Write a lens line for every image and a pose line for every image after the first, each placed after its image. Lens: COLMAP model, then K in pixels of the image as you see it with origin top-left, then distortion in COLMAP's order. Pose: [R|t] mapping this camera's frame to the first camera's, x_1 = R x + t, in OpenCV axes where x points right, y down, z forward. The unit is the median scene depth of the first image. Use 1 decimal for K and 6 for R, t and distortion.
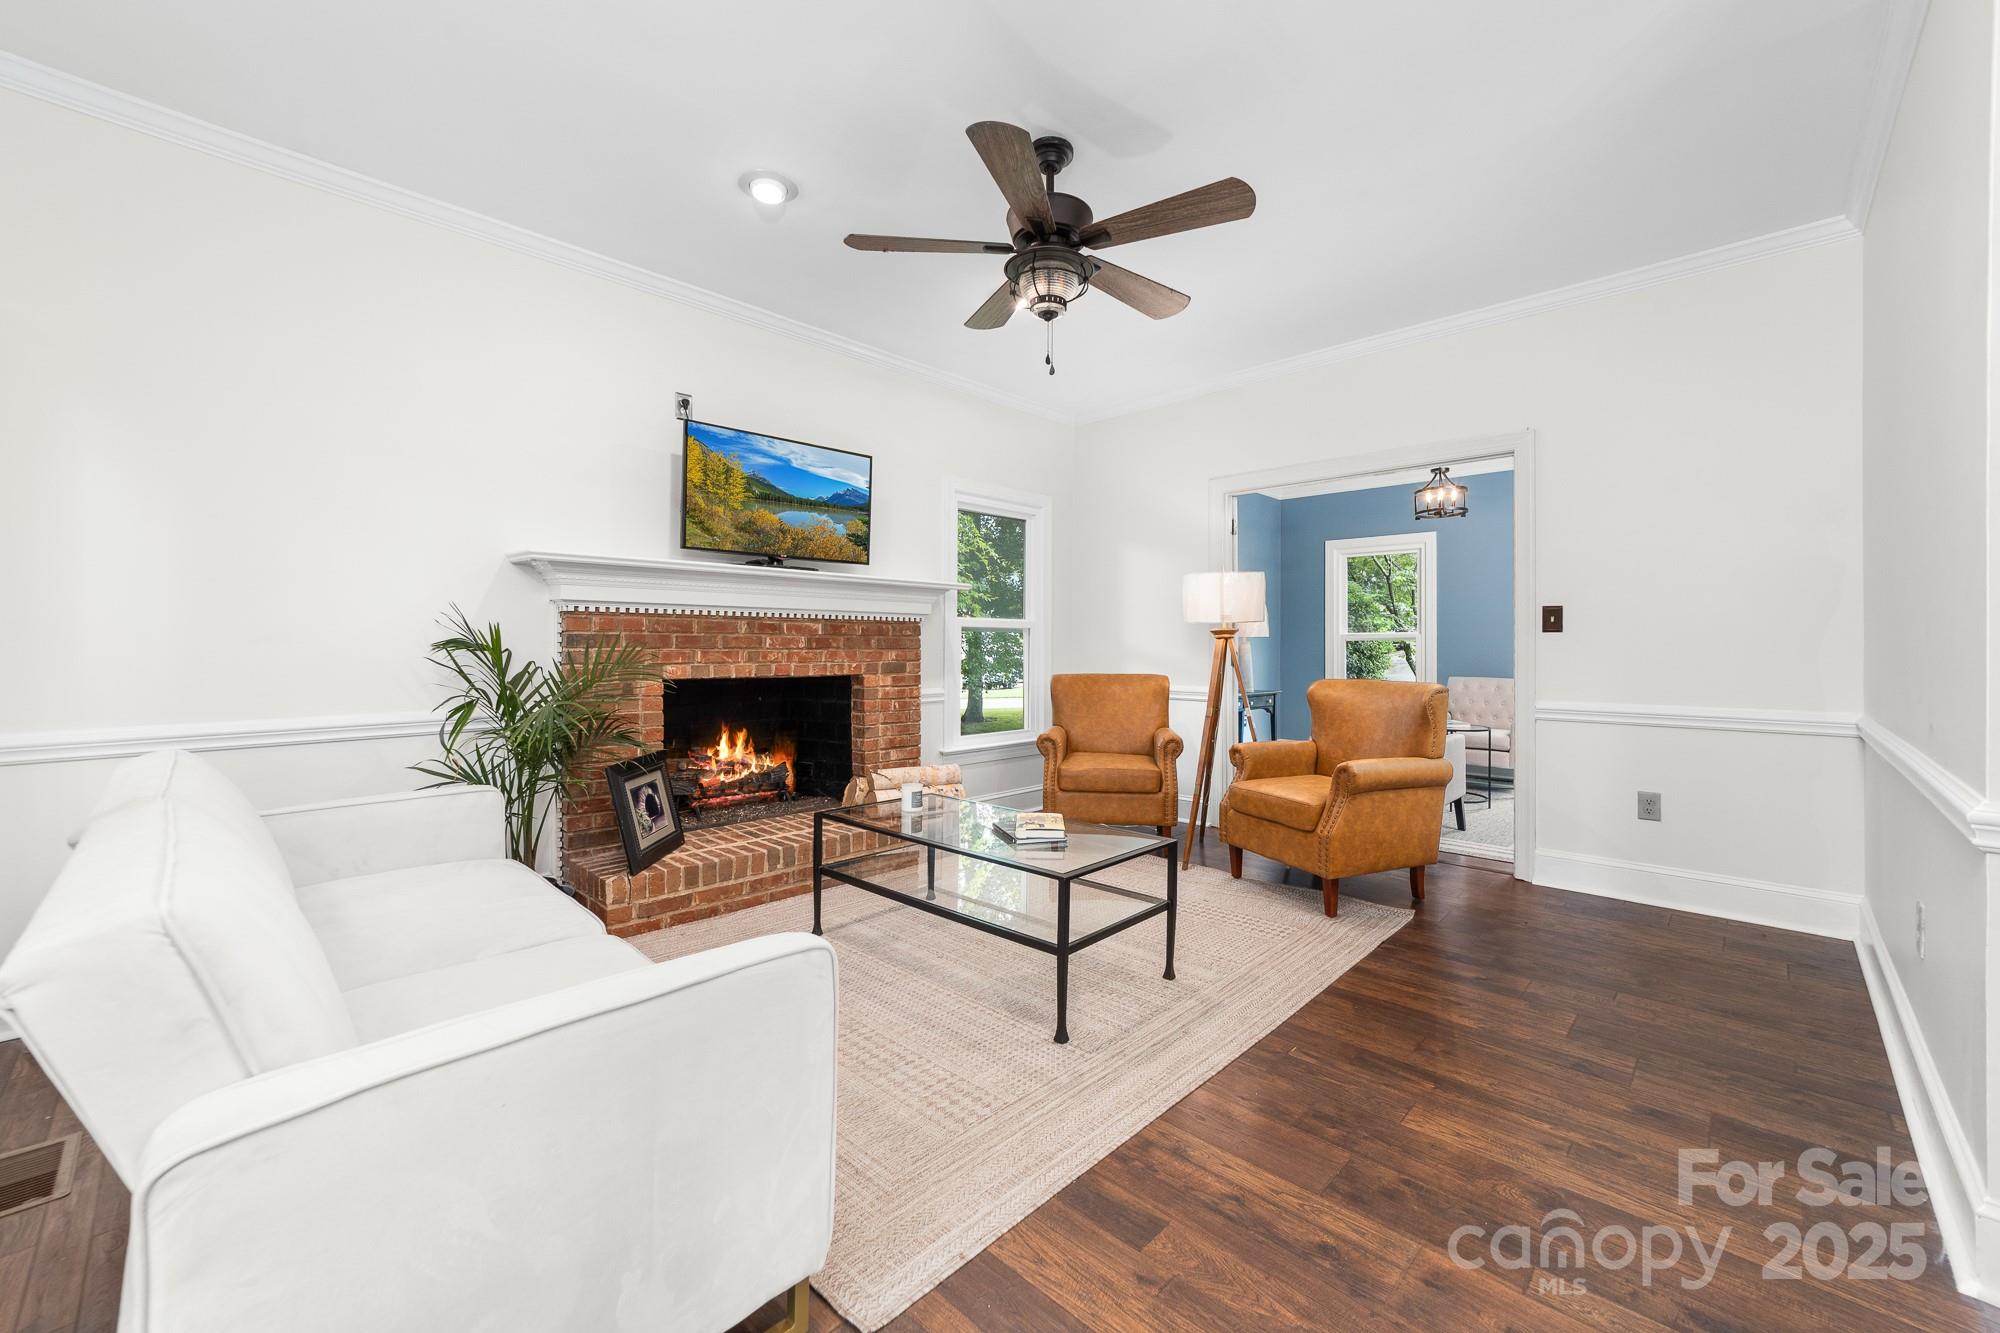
lens RADIAL K [[772.4, 0, 991.8], [0, 772.4, 666.4], [0, 0, 1]] dist [-0.016055, 0.007887]
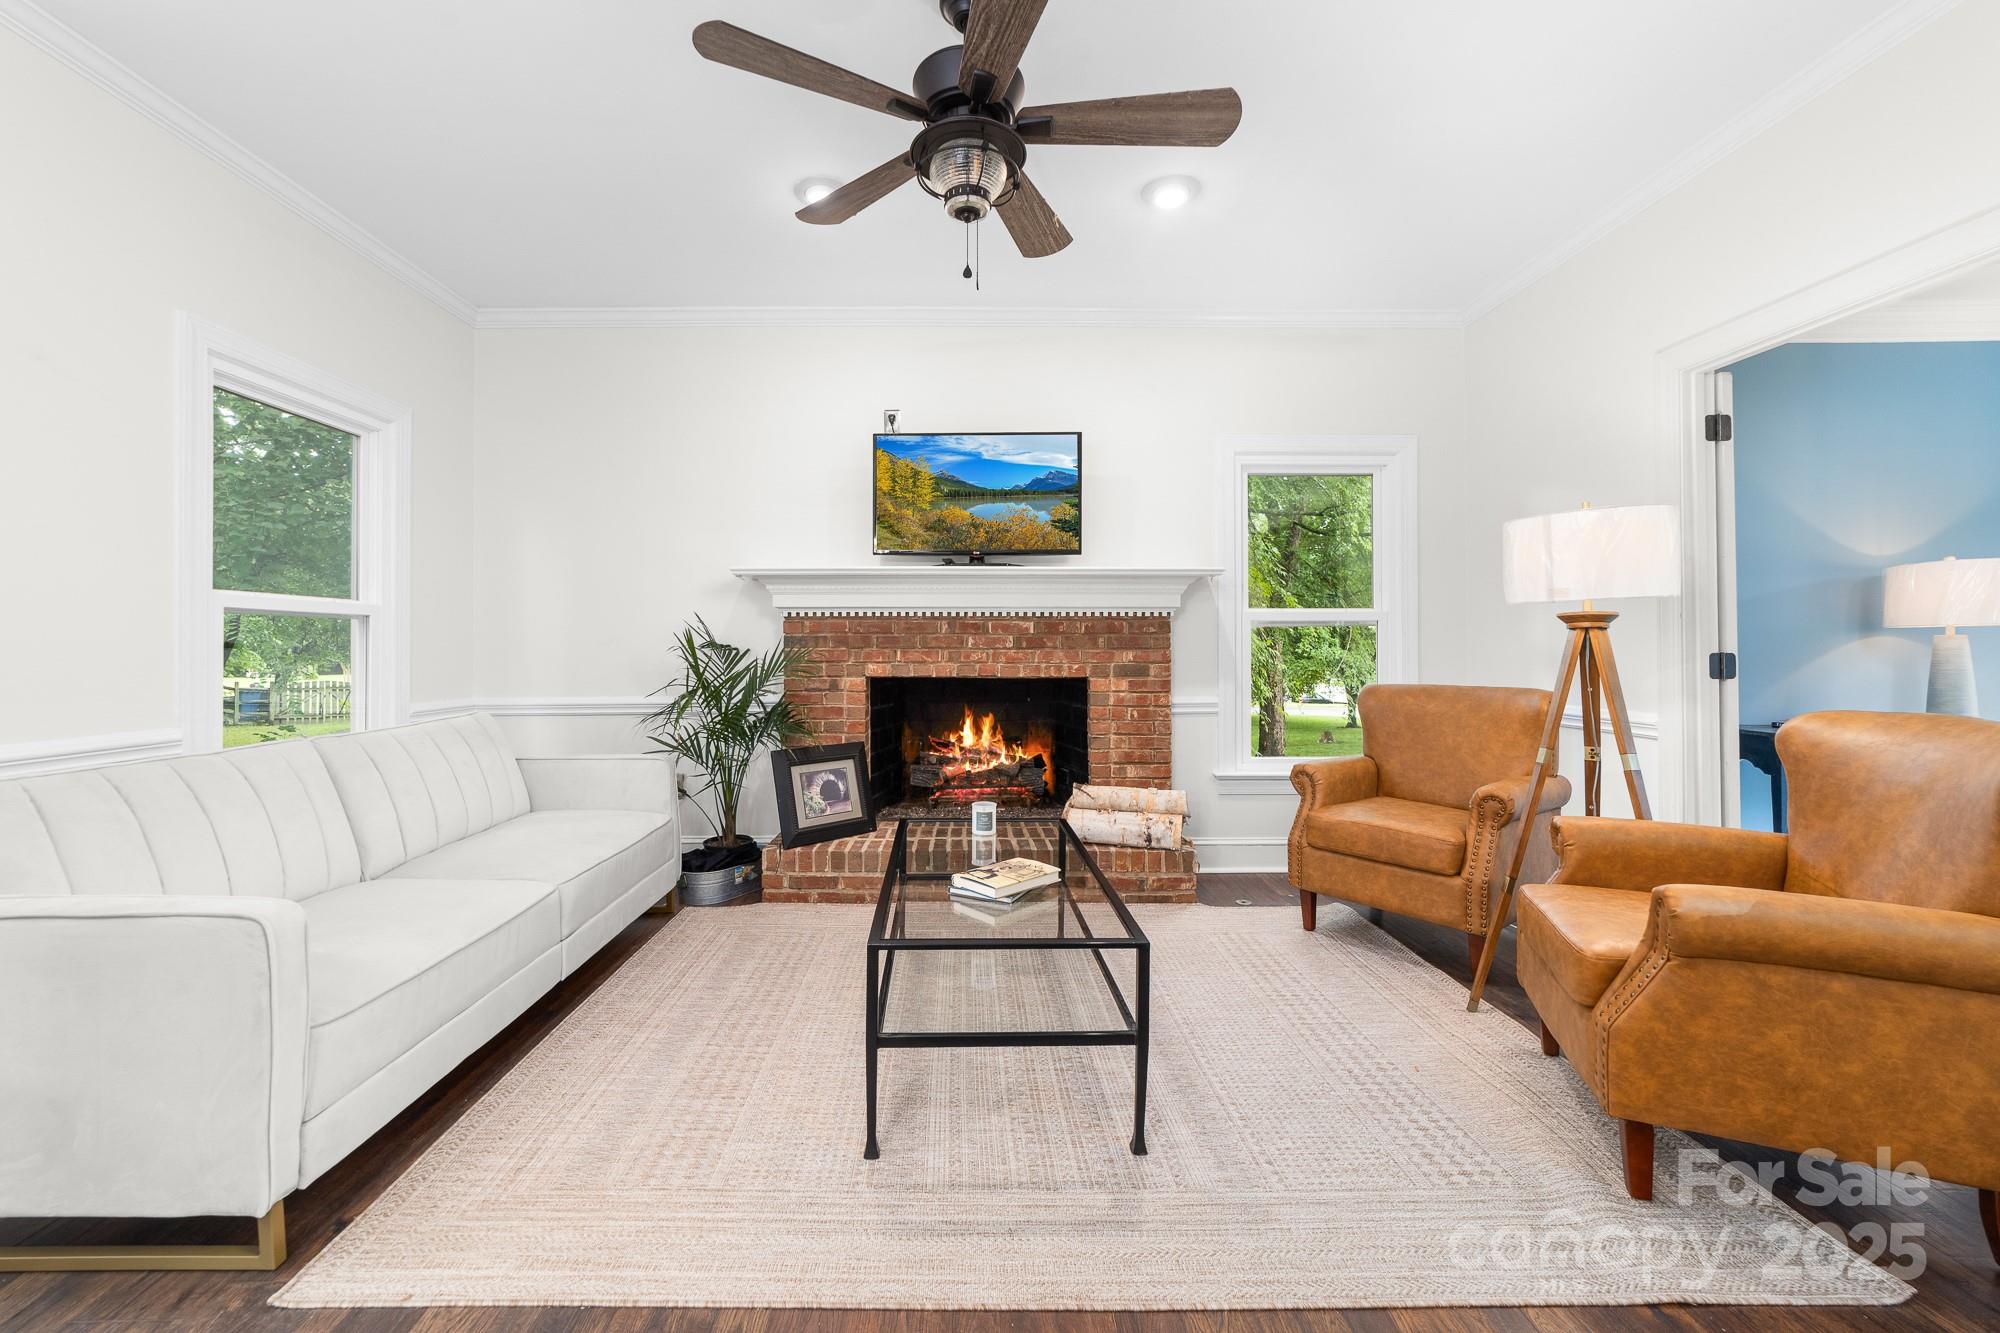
lens RADIAL K [[775.2, 0, 997.6], [0, 775.2, 658.0], [0, 0, 1]] dist [-0.016696, 0.007449]
pose [[0.710318, 0.005854, -0.703857, 0.419729], [-0.016481, 0.999830, -0.008317, -0.002799], [0.703688, 0.017508, 0.710293, 0.312442]]
